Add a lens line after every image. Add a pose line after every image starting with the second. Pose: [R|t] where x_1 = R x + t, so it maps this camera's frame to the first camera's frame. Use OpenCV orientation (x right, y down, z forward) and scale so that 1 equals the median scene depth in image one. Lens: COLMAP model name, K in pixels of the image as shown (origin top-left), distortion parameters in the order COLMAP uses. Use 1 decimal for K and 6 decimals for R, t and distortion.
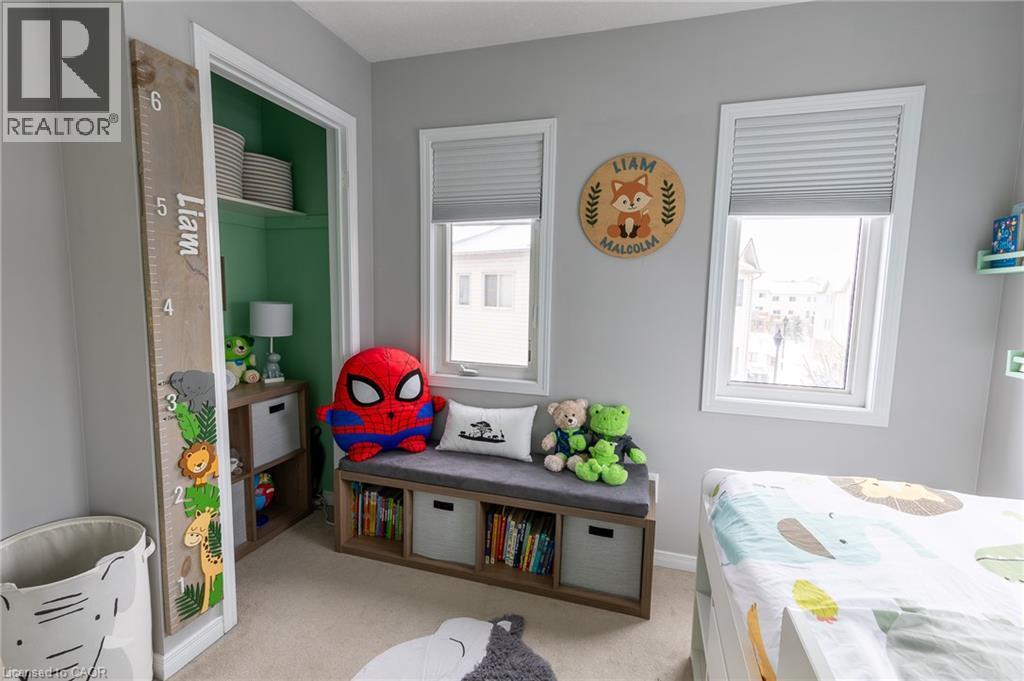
lens RADIAL K [[455.1, 0, 512.0], [0, 455.1, 340.5], [0, 0, 1]] dist [0.001595, -0.000248]
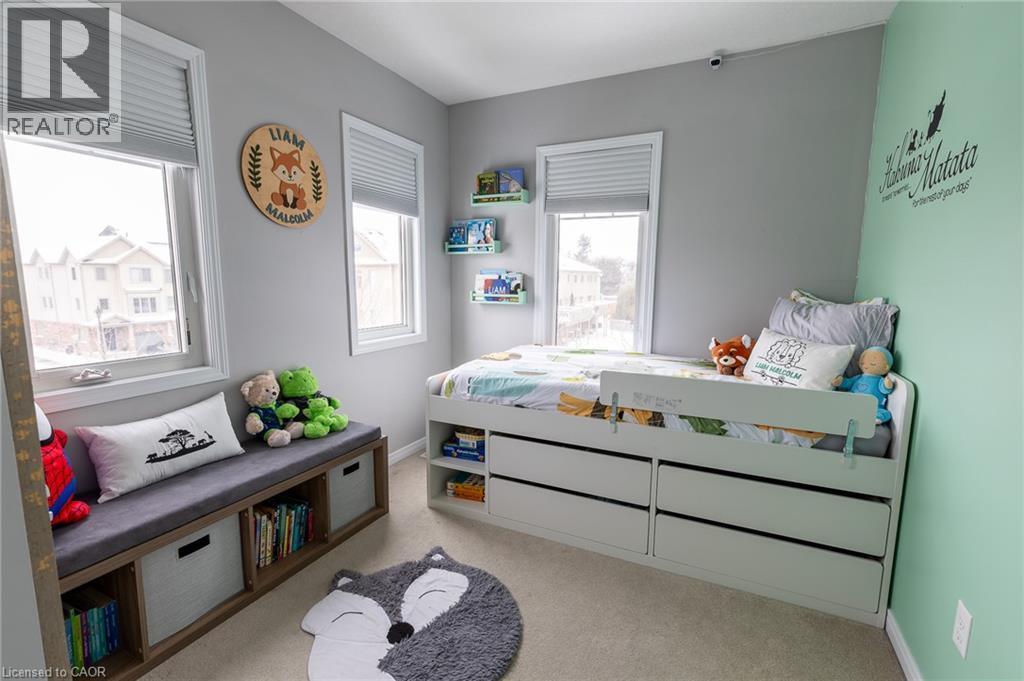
lens RADIAL K [[455.1, 0, 512.0], [0, 455.1, 340.5], [0, 0, 1]] dist [0.001595, -0.000248]
pose [[0.158271, -0.154035, 0.975307, -0.749944], [0.095429, 0.985519, 0.140161, -0.022754], [-0.982773, 0.070889, 0.170679, 0.345278]]
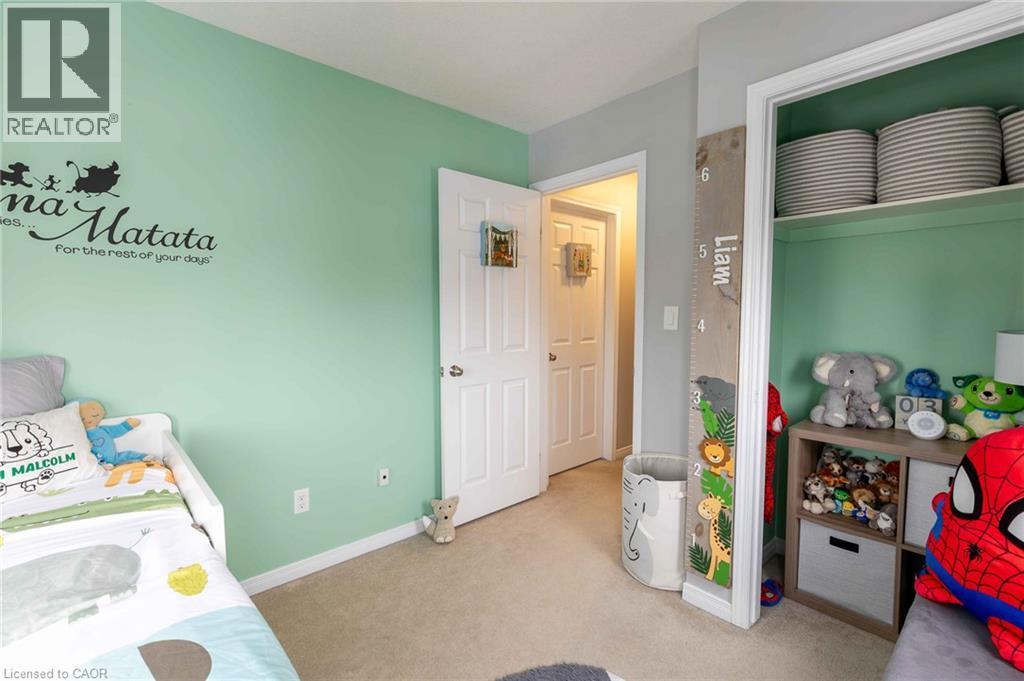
lens RADIAL K [[455.1, 0, 512.0], [0, 455.1, 340.5], [0, 0, 1]] dist [0.001595, -0.000248]
pose [[-0.507835, 0.038603, -0.860589, 0.462490], [-0.098034, 0.989916, 0.102254, -0.077595], [0.855858, 0.136295, -0.498930, 0.827339]]
